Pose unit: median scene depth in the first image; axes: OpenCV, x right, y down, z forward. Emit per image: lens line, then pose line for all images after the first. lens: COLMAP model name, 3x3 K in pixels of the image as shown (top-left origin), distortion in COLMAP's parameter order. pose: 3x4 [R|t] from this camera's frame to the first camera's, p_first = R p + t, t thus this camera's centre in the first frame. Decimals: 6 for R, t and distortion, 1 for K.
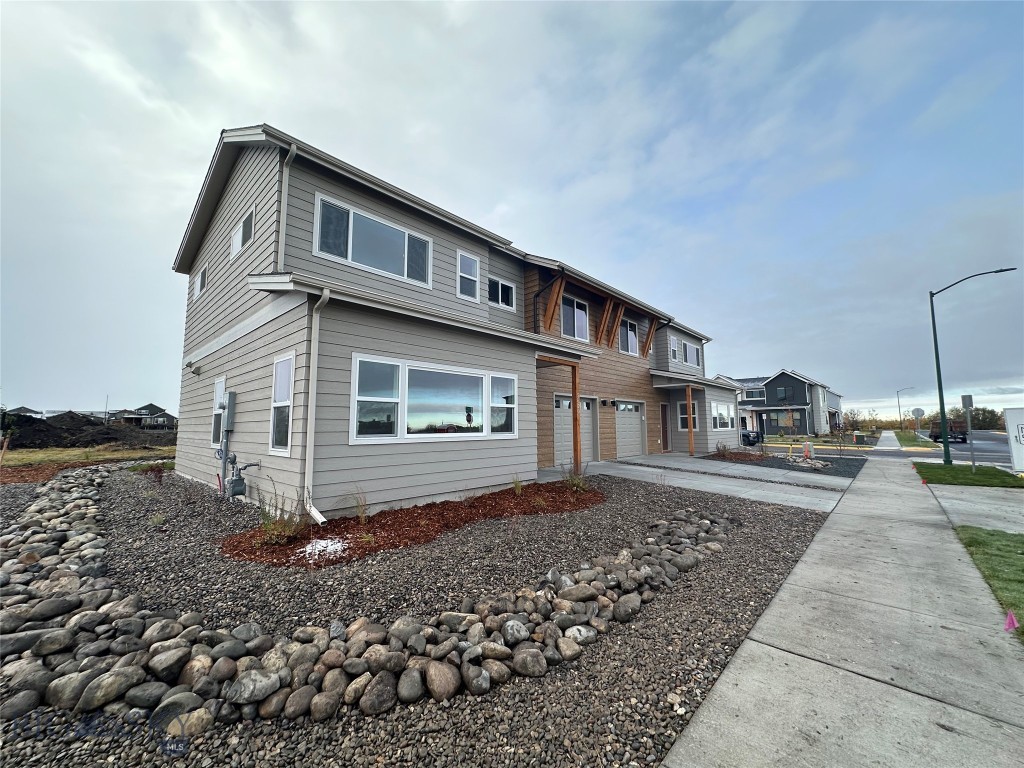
lens RADIAL K [[410.4, 0, 523.9], [0, 410.4, 383.1], [0, 0, 1]] dist [-0.001814, -0.000058]
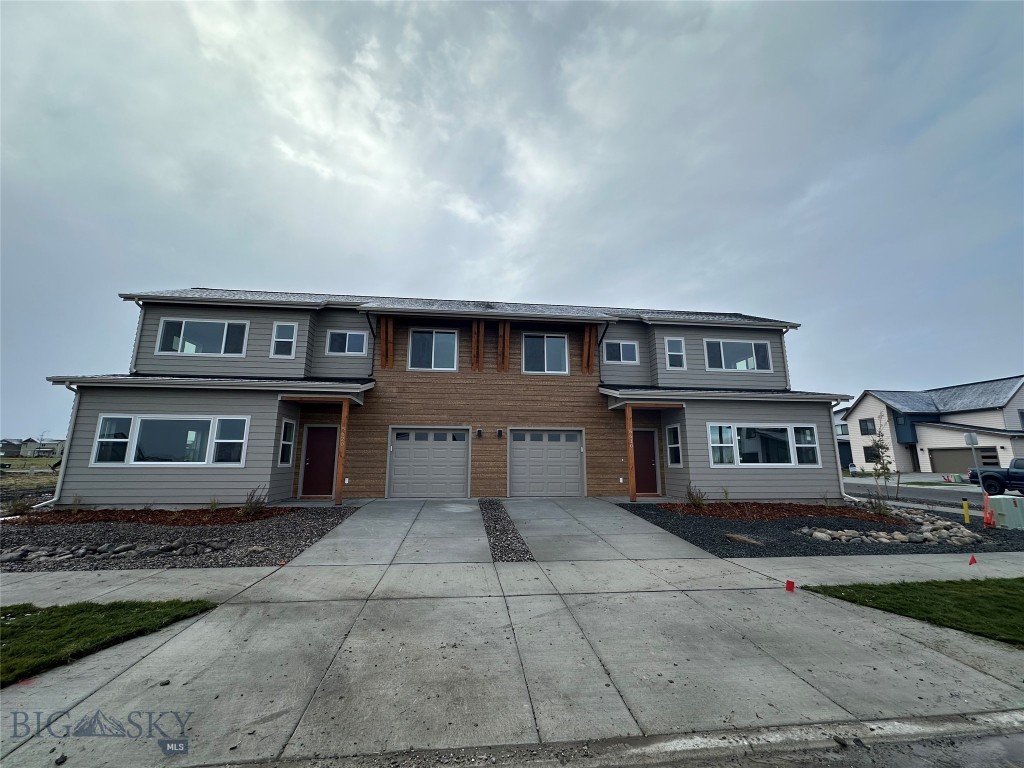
lens RADIAL K [[440.3, 0, 533.3], [0, 440.3, 377.8], [0, 0, 1]] dist [0.002565, 0.000338]
pose [[0.752693, -0.121828, -0.647001, 1.130880], [0.063685, 0.991595, -0.112625, 0.053163], [0.655284, 0.043568, 0.754125, 0.407123]]
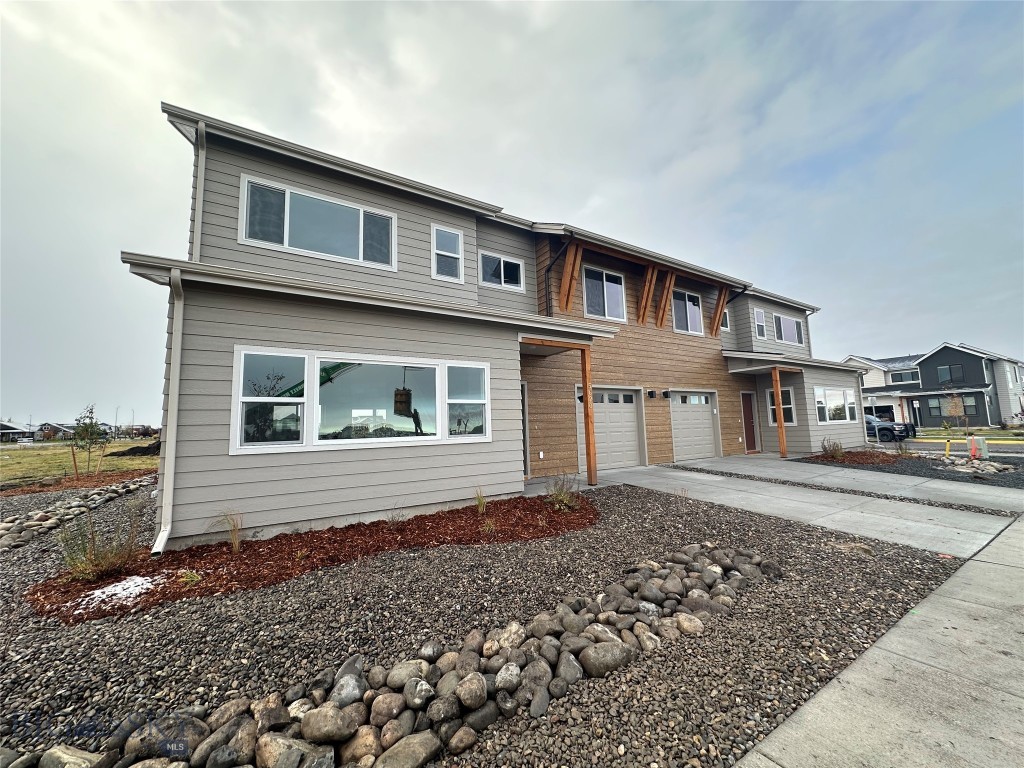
lens RADIAL K [[410.4, 0, 523.9], [0, 410.4, 383.1], [0, 0, 1]] dist [-0.001814, -0.000058]
pose [[0.966820, -0.051518, -0.250210, 0.187668], [0.051967, 0.998637, -0.004816, 0.020057], [0.250117, -0.008347, 0.968180, 0.174428]]
